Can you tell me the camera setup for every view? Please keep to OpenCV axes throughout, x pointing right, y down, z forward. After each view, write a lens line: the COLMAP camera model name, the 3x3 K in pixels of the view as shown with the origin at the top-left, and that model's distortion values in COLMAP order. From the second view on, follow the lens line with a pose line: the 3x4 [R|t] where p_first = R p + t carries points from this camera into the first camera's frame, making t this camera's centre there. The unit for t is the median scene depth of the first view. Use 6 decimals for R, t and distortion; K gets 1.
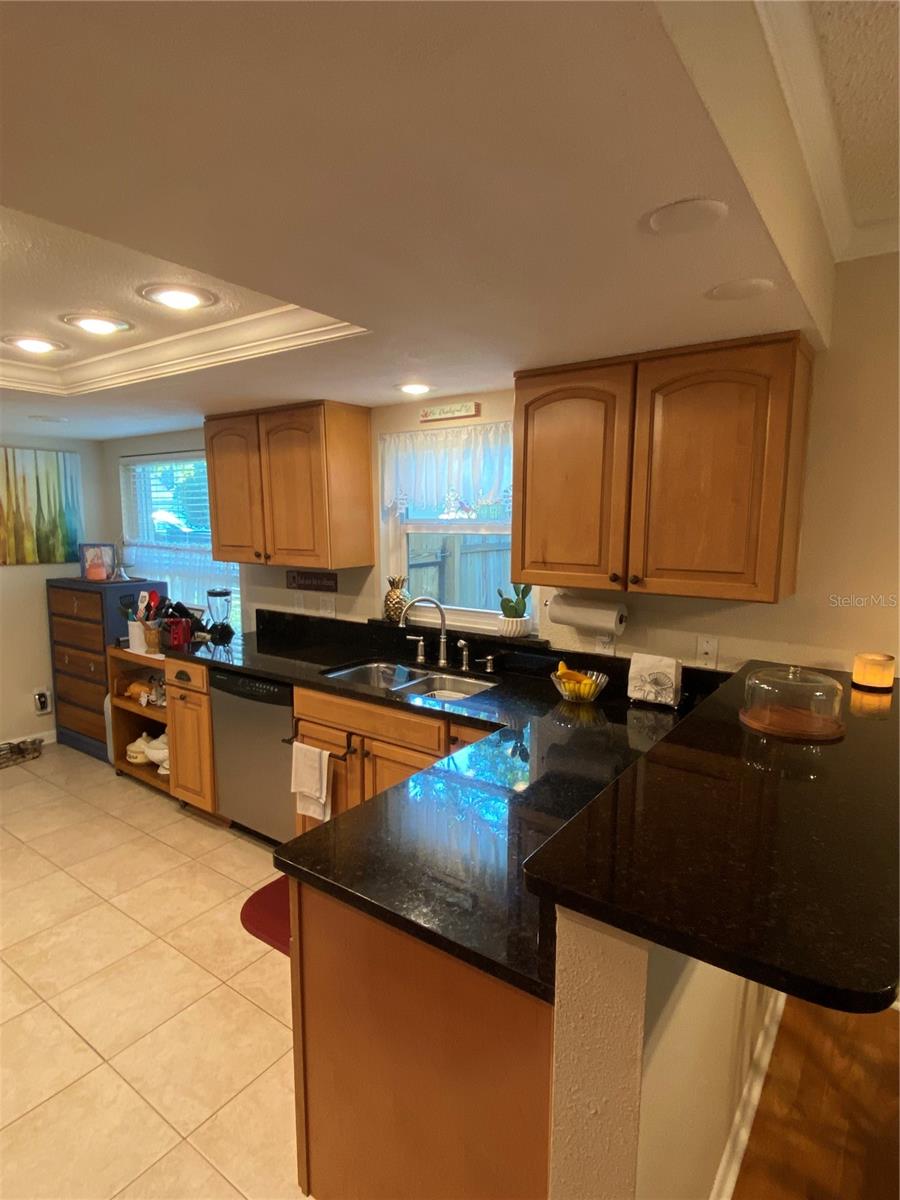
lens RADIAL K [[642.1, 0, 451.2], [0, 642.1, 598.0], [0, 0, 1]] dist [-0.002698, -0.002116]
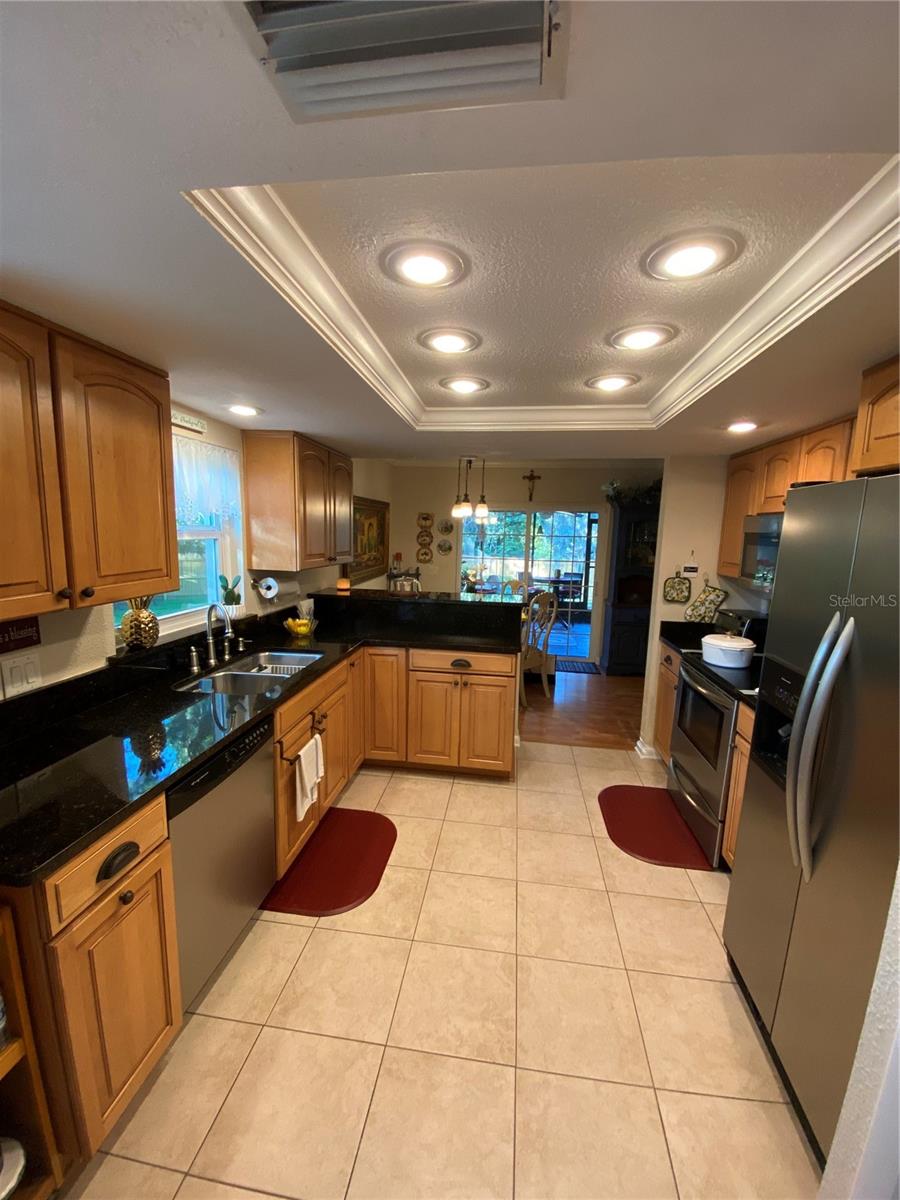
lens RADIAL K [[483.6, 0, 449.6], [0, 483.6, 608.9], [0, 0, 1]] dist [0.000928, -0.000795]
pose [[-0.454751, -0.157055, 0.876661, -0.892068], [0.086011, 0.971983, 0.218748, -0.128700], [-0.886456, 0.174878, -0.428502, 0.979832]]
